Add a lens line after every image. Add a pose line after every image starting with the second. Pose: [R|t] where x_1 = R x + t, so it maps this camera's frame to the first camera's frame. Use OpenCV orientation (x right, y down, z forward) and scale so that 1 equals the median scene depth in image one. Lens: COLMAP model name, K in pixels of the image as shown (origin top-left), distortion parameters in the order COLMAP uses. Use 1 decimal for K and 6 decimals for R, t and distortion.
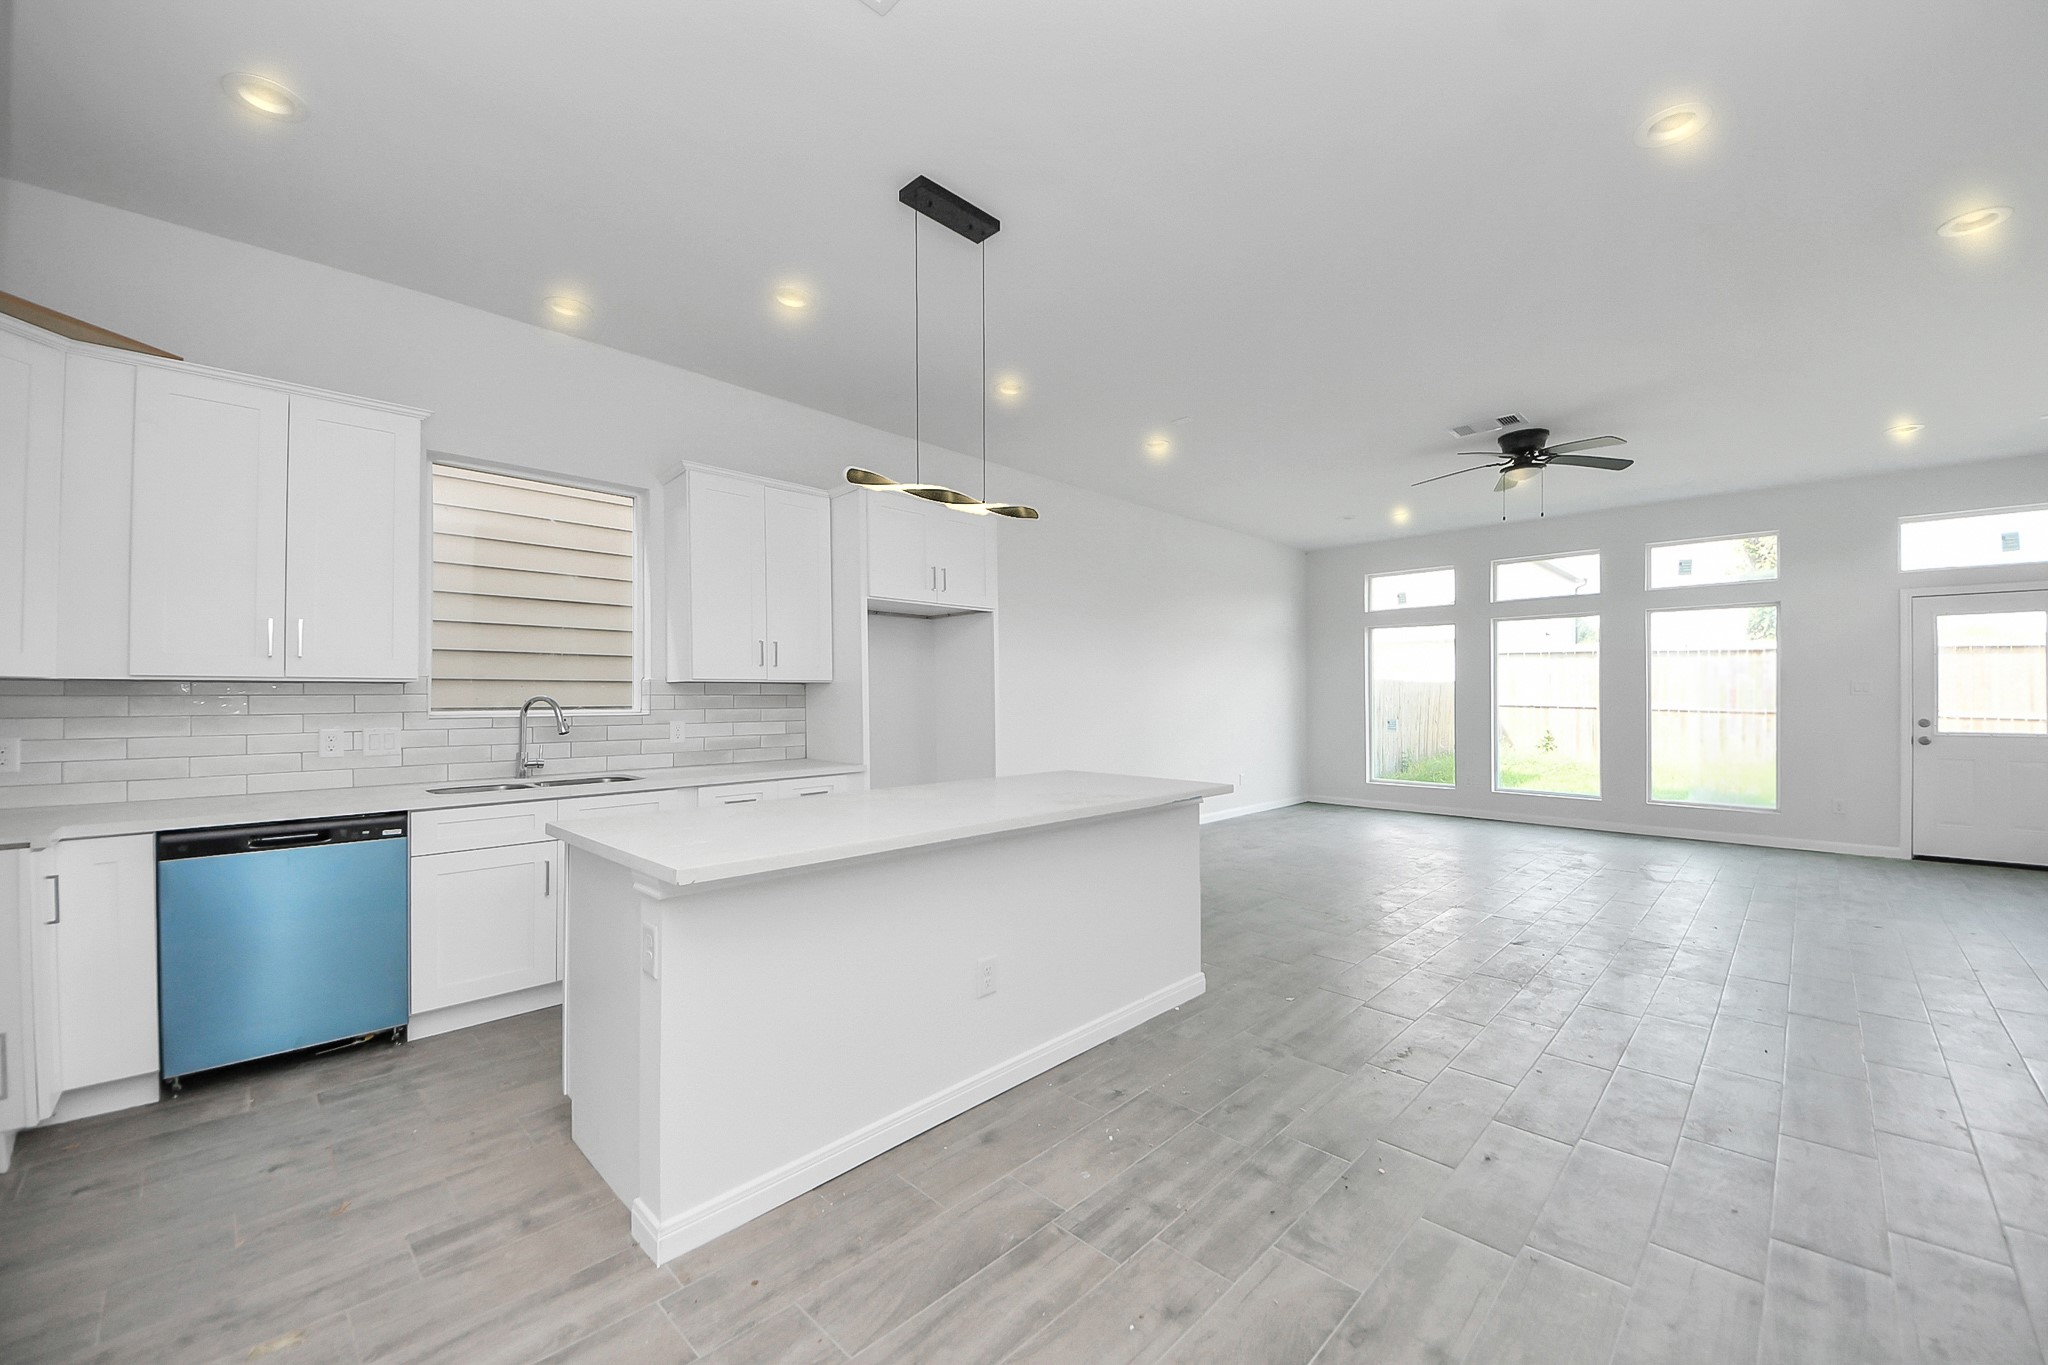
lens RADIAL K [[752.7, 0, 1019.4], [0, 752.7, 694.1], [0, 0, 1]] dist [0.026031, -0.000014]
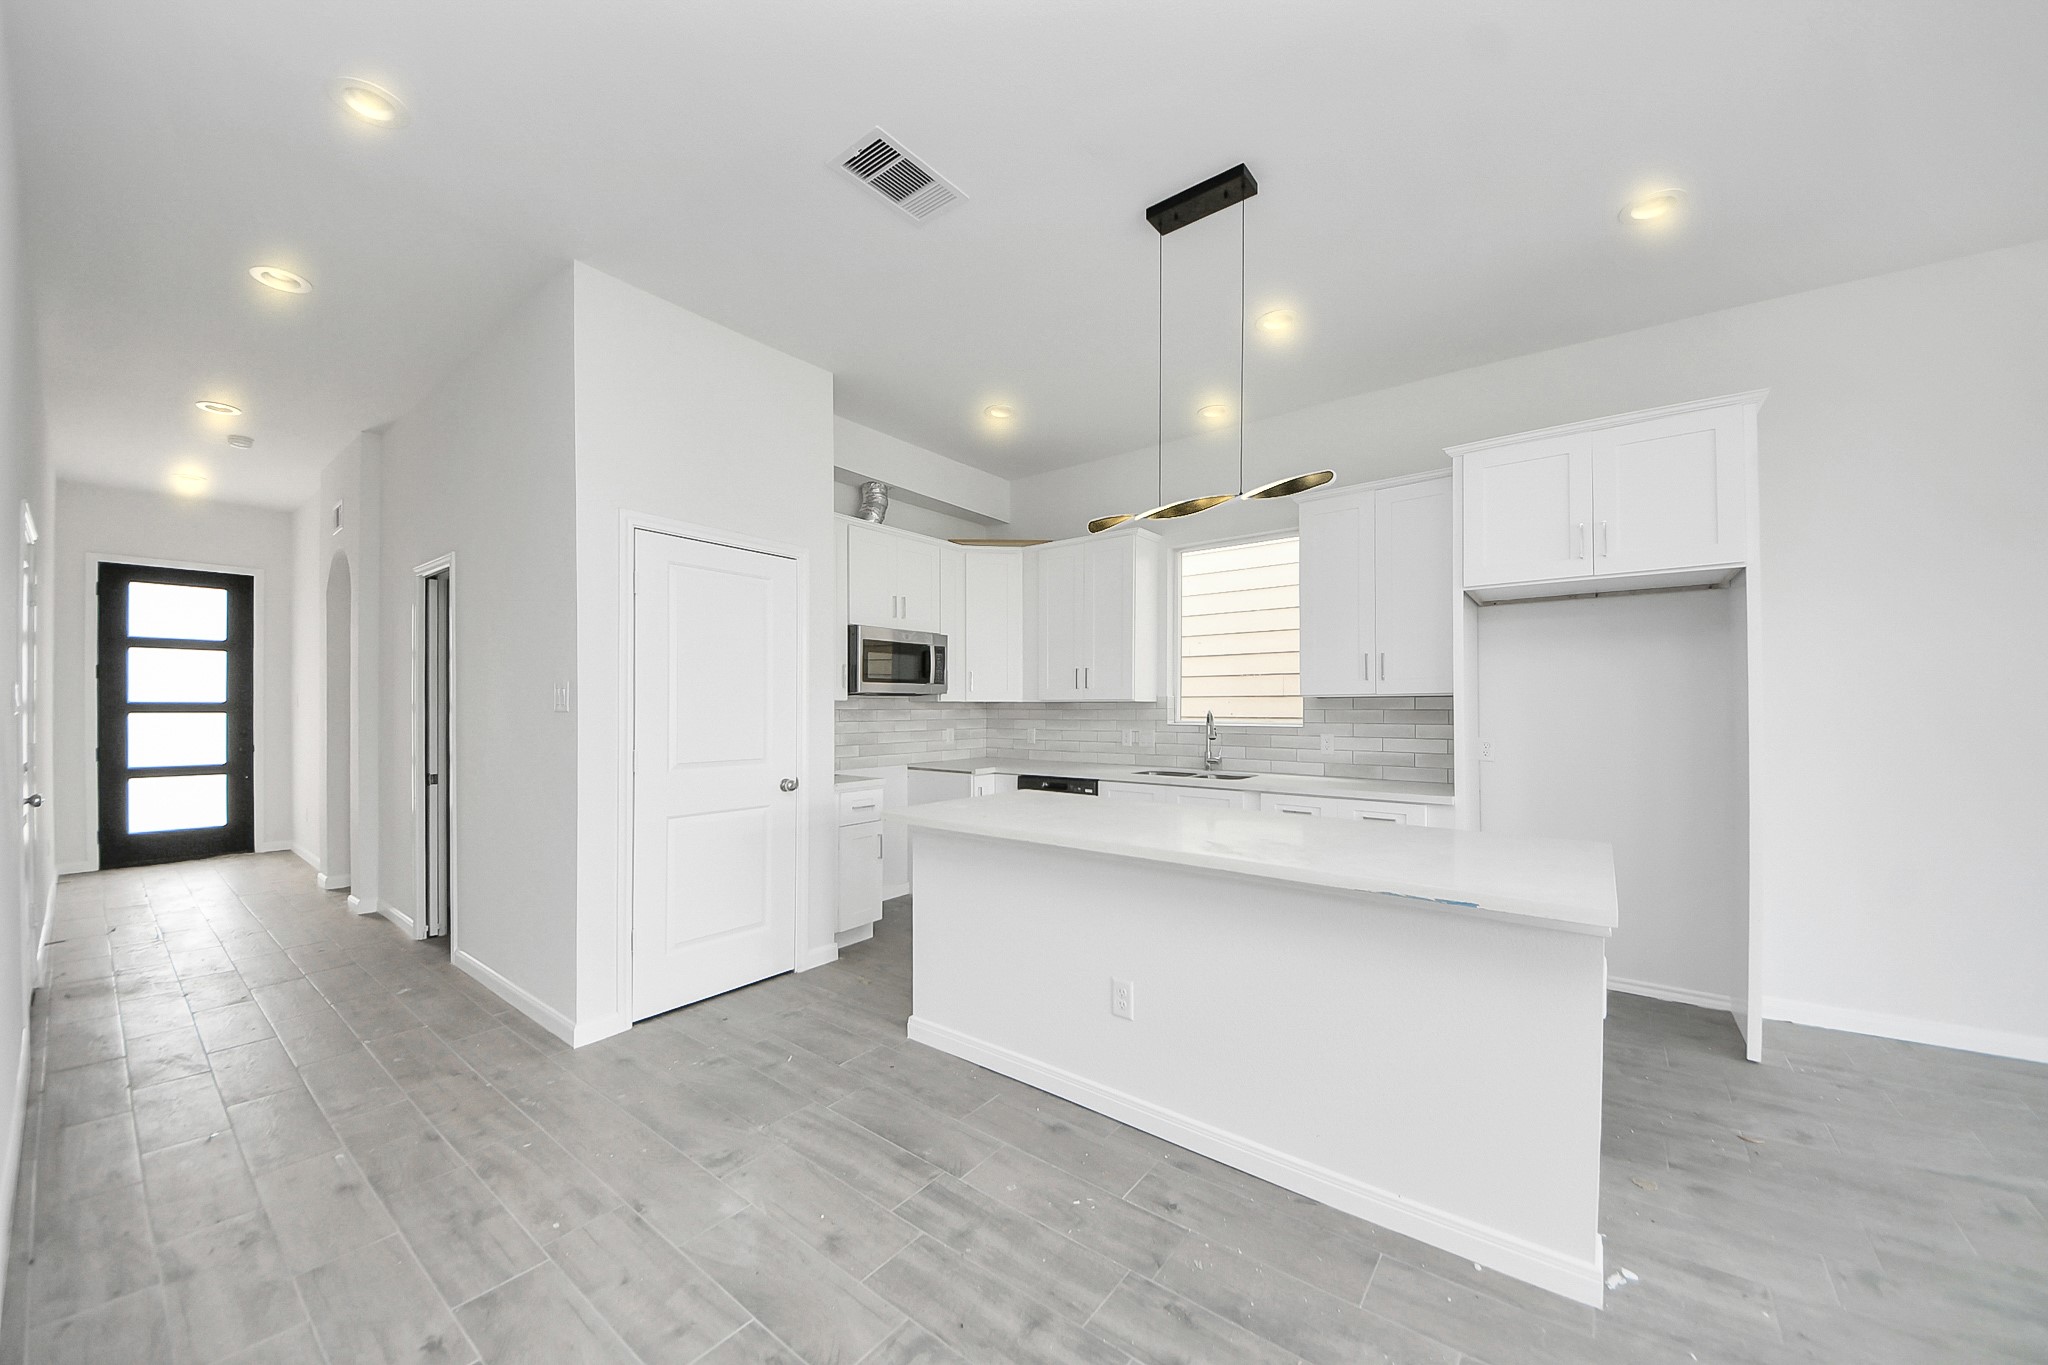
lens RADIAL K [[740.8, 0, 1033.6], [0, 740.8, 707.3], [0, 0, 1]] dist [0.013406, -0.000077]
pose [[0.153616, 0.001516, -0.988129, 0.971494], [0.003798, 0.999991, 0.002125, -0.010729], [0.988123, -0.004080, 0.153609, 0.794579]]
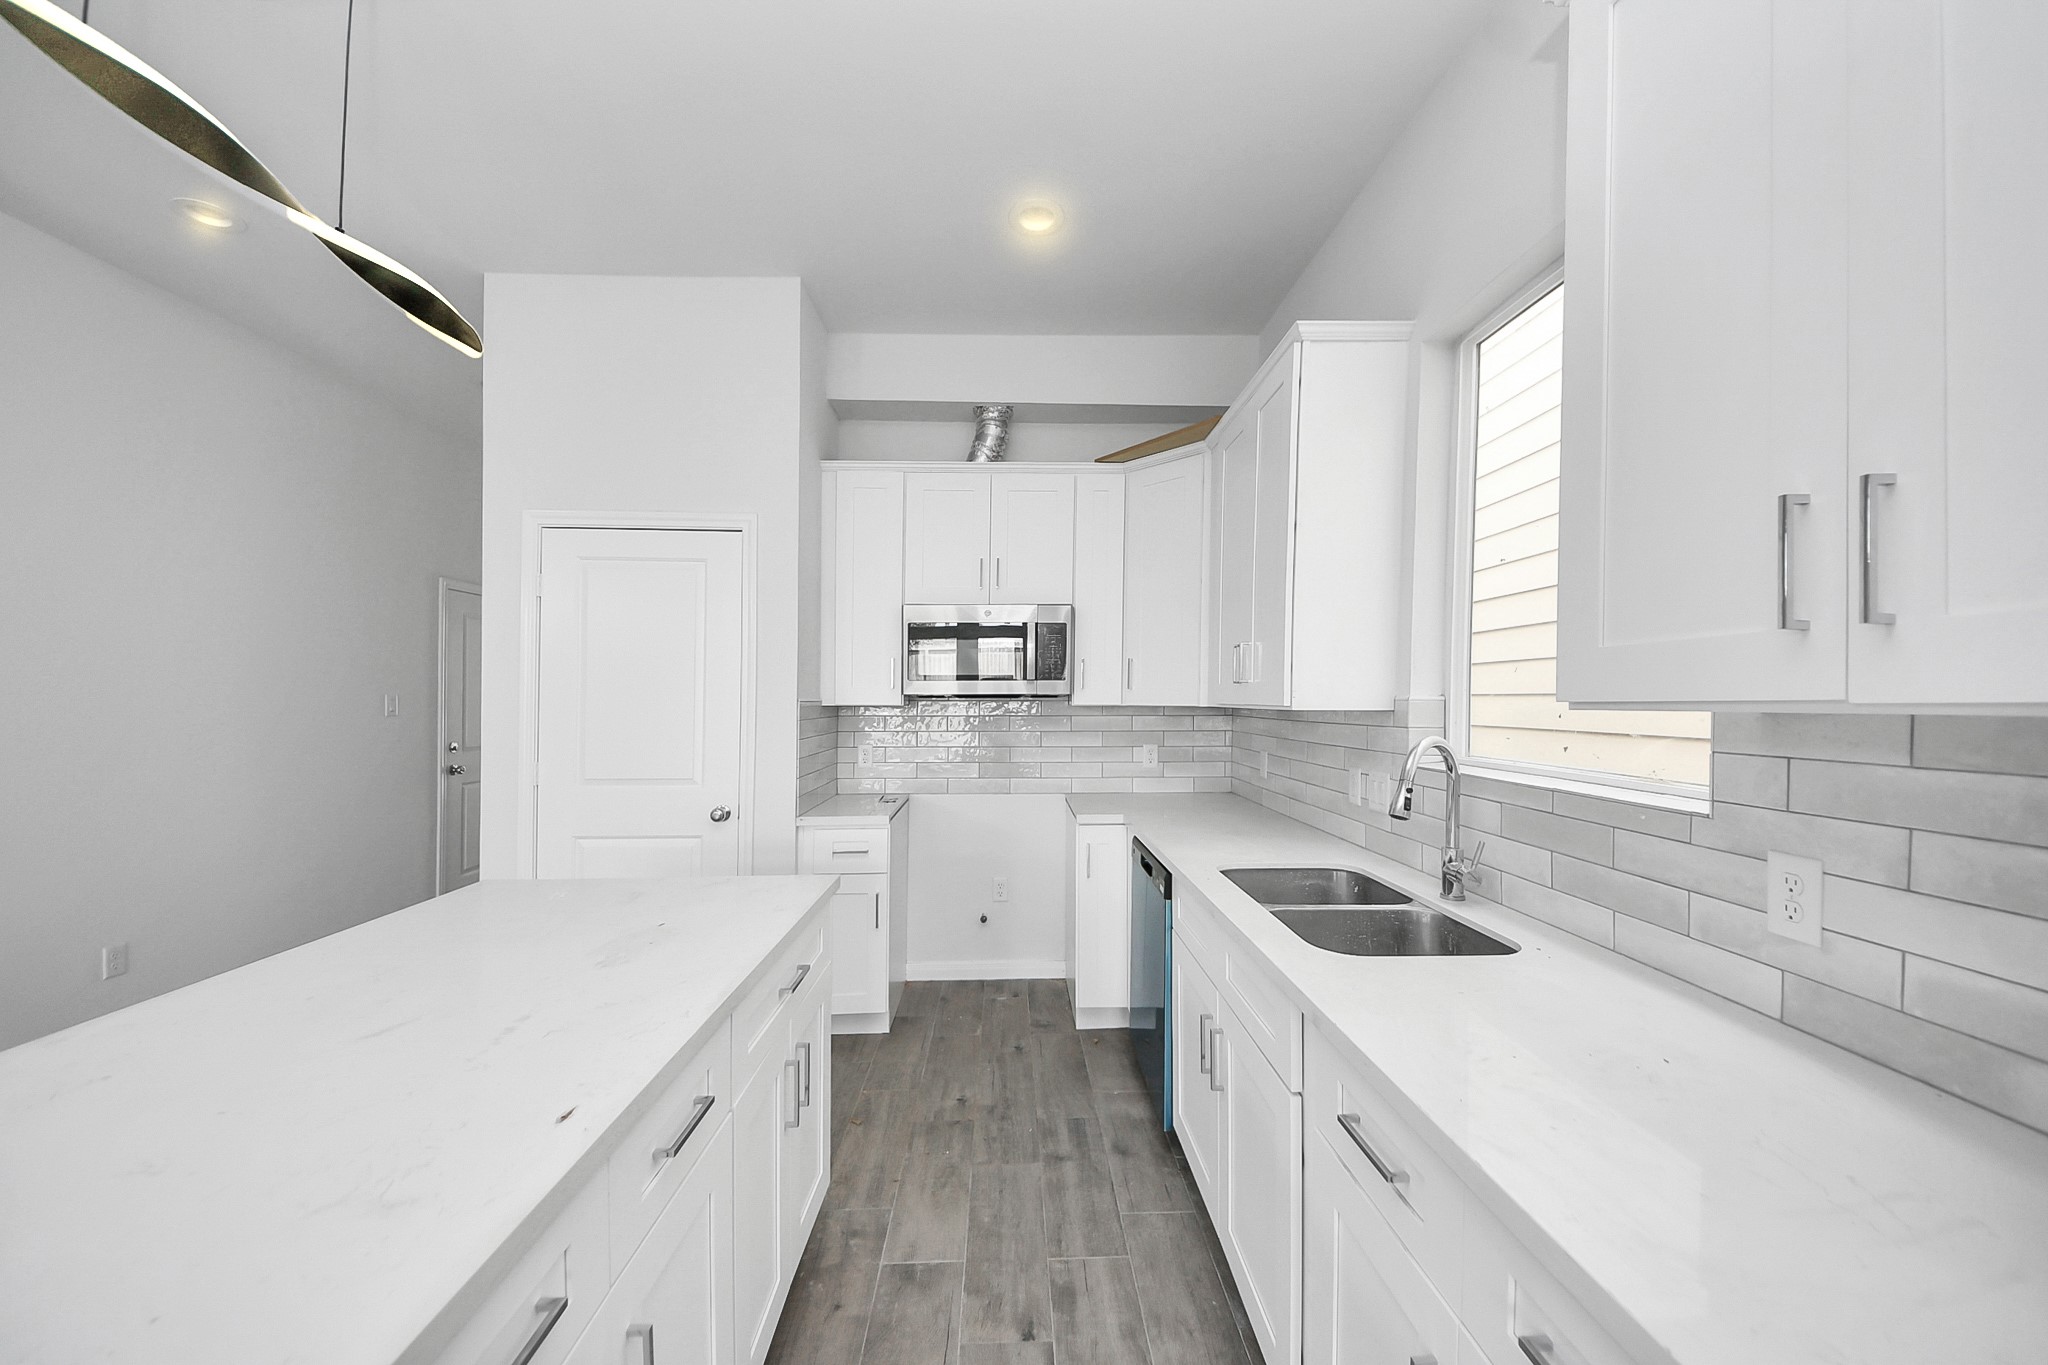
lens RADIAL K [[752.7, 0, 1019.4], [0, 752.7, 694.1], [0, 0, 1]] dist [0.026031, -0.000014]
pose [[-0.674140, -0.001158, -0.738603, -0.108670], [0.002887, 0.999987, -0.004203, -0.042586], [0.738598, -0.004966, -0.674127, 1.825822]]
